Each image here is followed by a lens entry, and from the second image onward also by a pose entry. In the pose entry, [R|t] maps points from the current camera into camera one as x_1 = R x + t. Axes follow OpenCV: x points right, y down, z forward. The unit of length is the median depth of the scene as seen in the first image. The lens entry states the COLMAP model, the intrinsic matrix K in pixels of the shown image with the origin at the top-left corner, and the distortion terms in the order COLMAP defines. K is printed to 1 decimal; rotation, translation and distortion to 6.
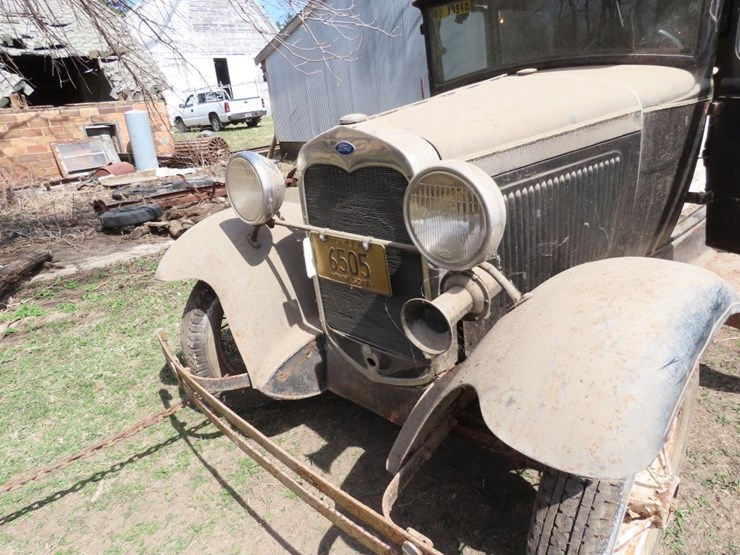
lens RADIAL K [[466.9, 0, 372.1], [0, 466.9, 278.8], [0, 0, 1]] dist [-0.008463, 0.002571]
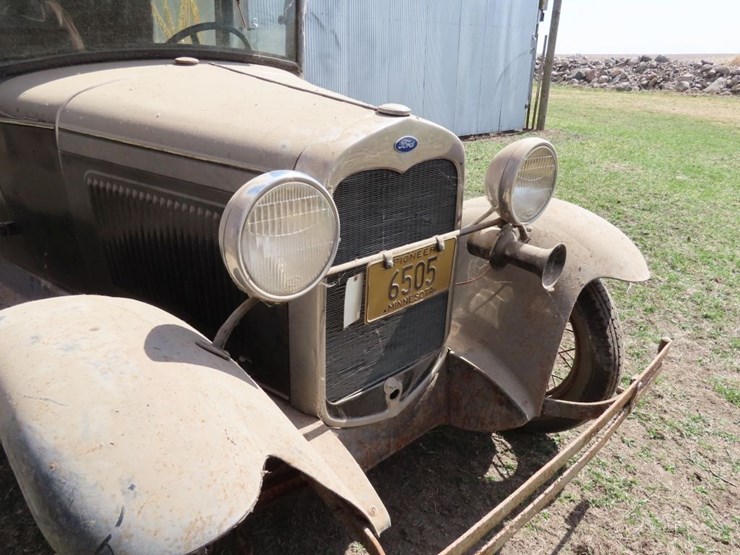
lens RADIAL K [[547.0, 0, 372.7], [0, 547.0, 276.2], [0, 0, 1]] dist [0.014871, -0.011739]
pose [[0.045867, -0.282607, 0.958139, -0.798216], [0.344234, 0.904872, 0.250417, -0.248240], [-0.937763, 0.318338, 0.138787, 0.744184]]
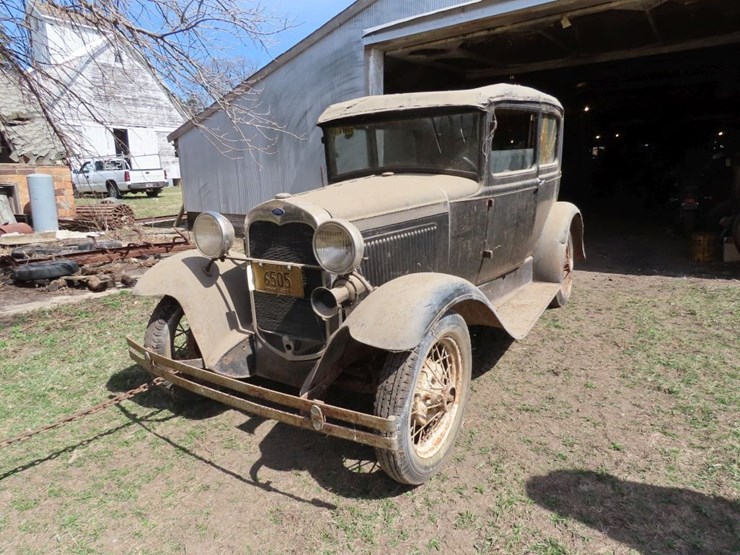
lens RADIAL K [[466.9, 0, 374.8], [0, 466.9, 279.2], [0, 0, 1]] dist [-0.008463, 0.002571]
pose [[0.975654, 0.023932, 0.218004, -0.058939], [0.011440, 0.987122, -0.159563, 0.184458], [-0.219015, 0.158172, 0.962816, -0.527275]]
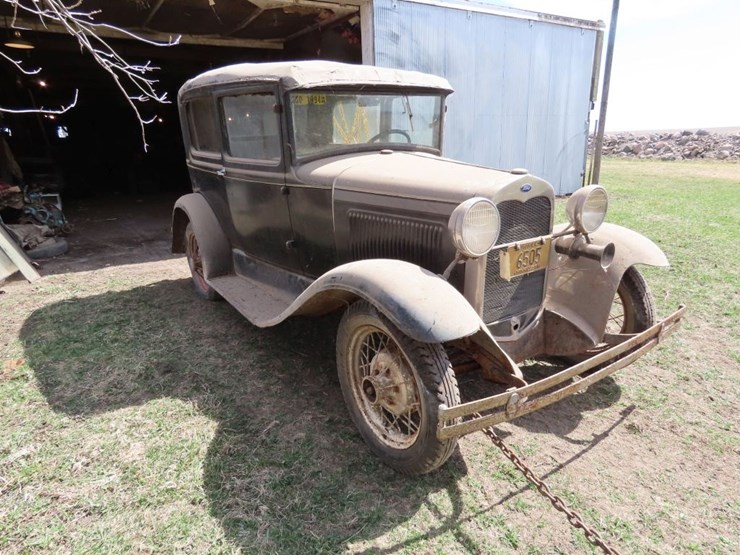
lens RADIAL K [[466.9, 0, 373.1], [0, 466.9, 278.4], [0, 0, 1]] dist [-0.008463, 0.002571]
pose [[0.192834, -0.188551, 0.962945, -1.359451], [0.365632, 0.924495, 0.107803, -0.269193], [-0.910565, 0.331295, 0.247214, 0.891321]]
